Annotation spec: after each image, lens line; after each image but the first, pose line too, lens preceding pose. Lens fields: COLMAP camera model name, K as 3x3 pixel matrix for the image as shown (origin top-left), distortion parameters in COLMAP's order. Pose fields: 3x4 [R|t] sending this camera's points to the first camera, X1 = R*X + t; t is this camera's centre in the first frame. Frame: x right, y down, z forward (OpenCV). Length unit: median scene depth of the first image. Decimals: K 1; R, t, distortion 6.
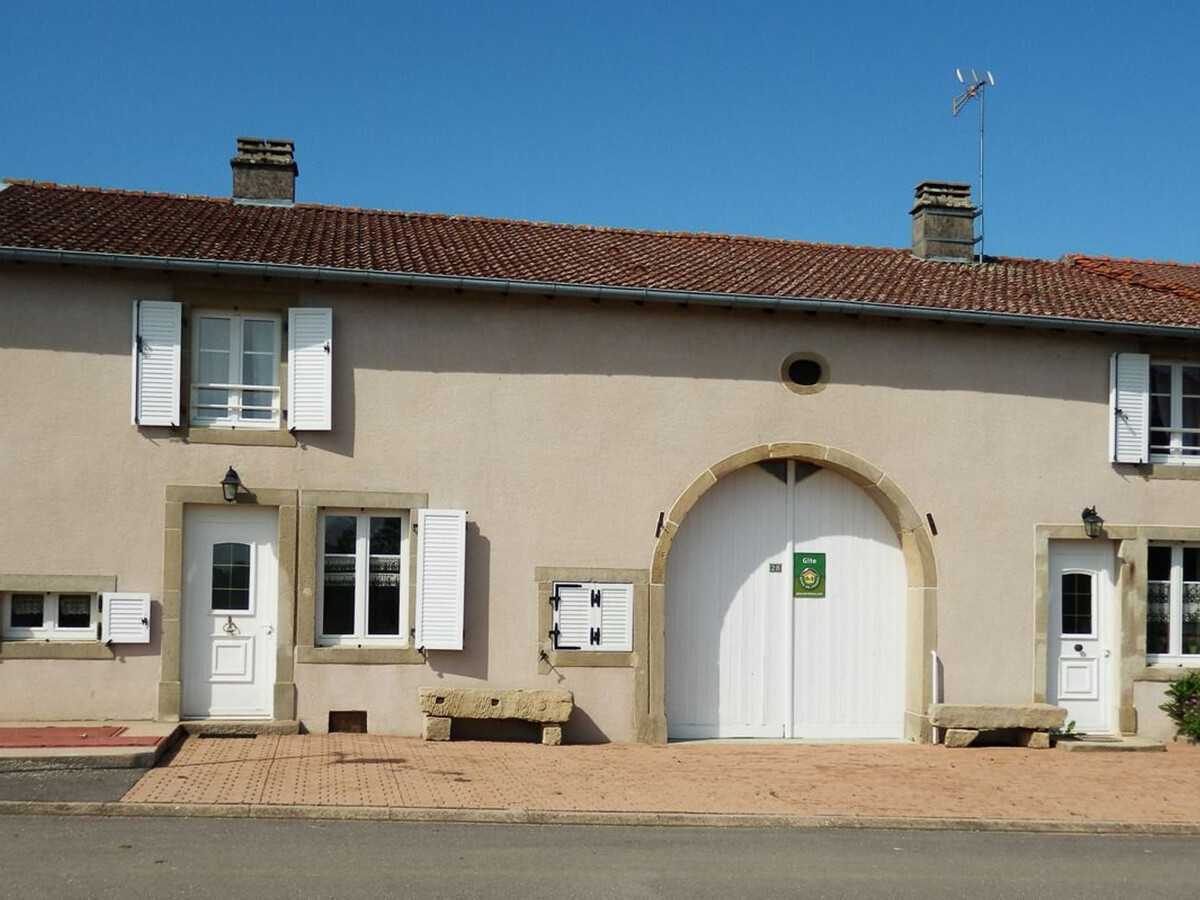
lens RADIAL K [[1405.4, 0, 622.1], [0, 1405.4, 546.5], [0, 0, 1]] dist [0.045219, 0.000000]
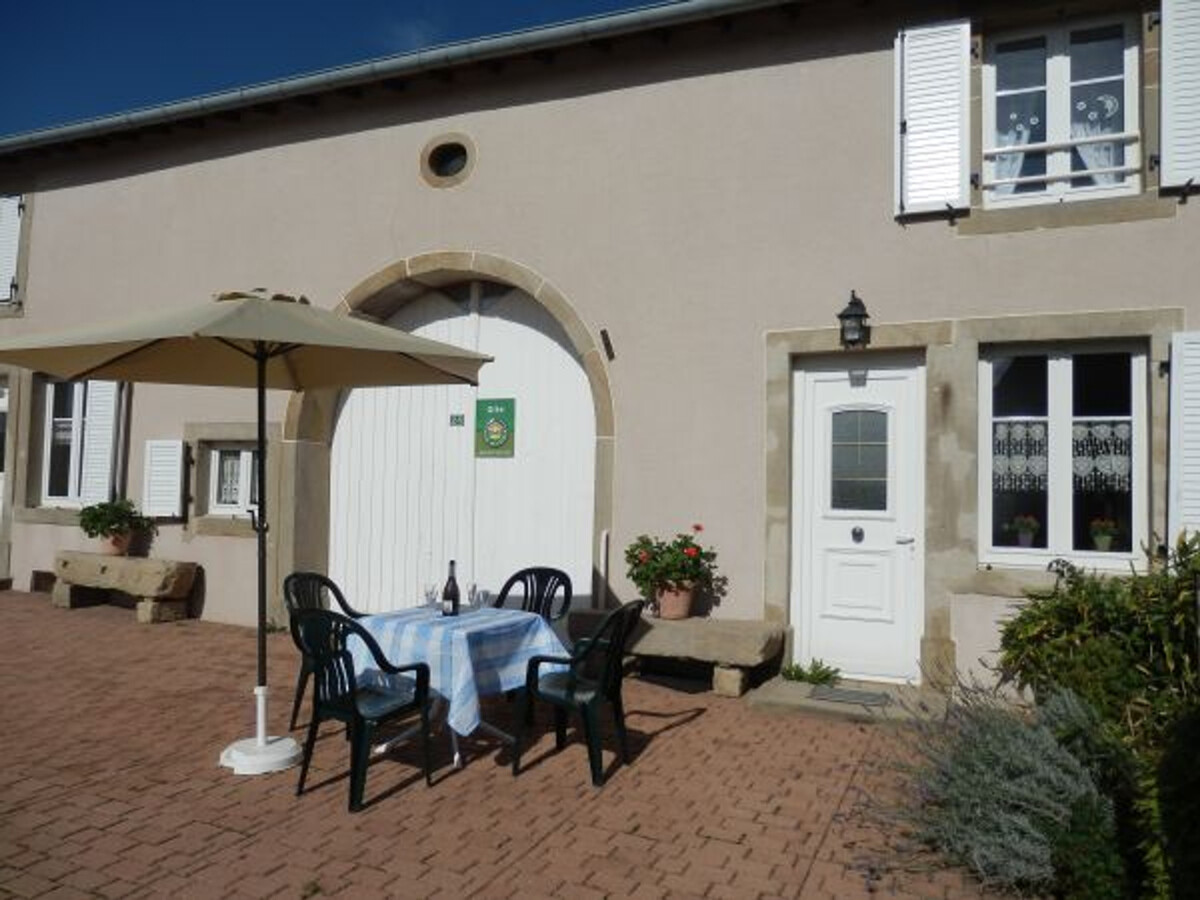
lens RADIAL K [[896.8, 0, 601.3], [0, 896.8, 449.6], [0, 0, 1]] dist [0.001786, 0.005802]
pose [[0.821129, -0.026106, -0.570145, 0.465989], [0.007440, 0.999358, -0.035043, 0.050450], [0.570694, 0.024533, 0.820796, 0.643035]]
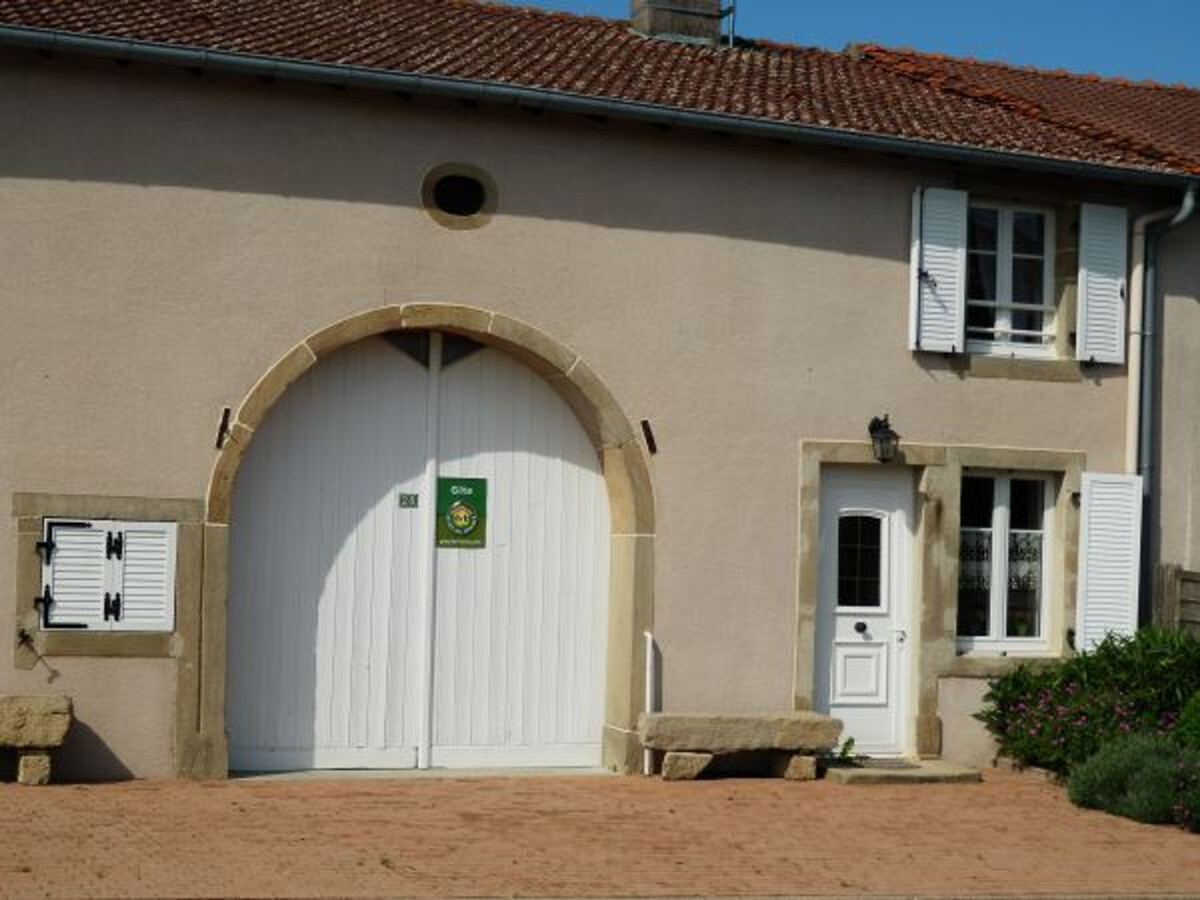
lens RADIAL K [[2104.7, 0, 598.9], [0, 2104.7, 452.1], [0, 0, 1]] dist [0.040854, 0.000000]
pose [[0.982699, 0.019232, 0.184211, 0.018167], [-0.017619, 0.999791, -0.010388, 0.001681], [-0.184372, 0.006963, 0.982832, 0.048462]]
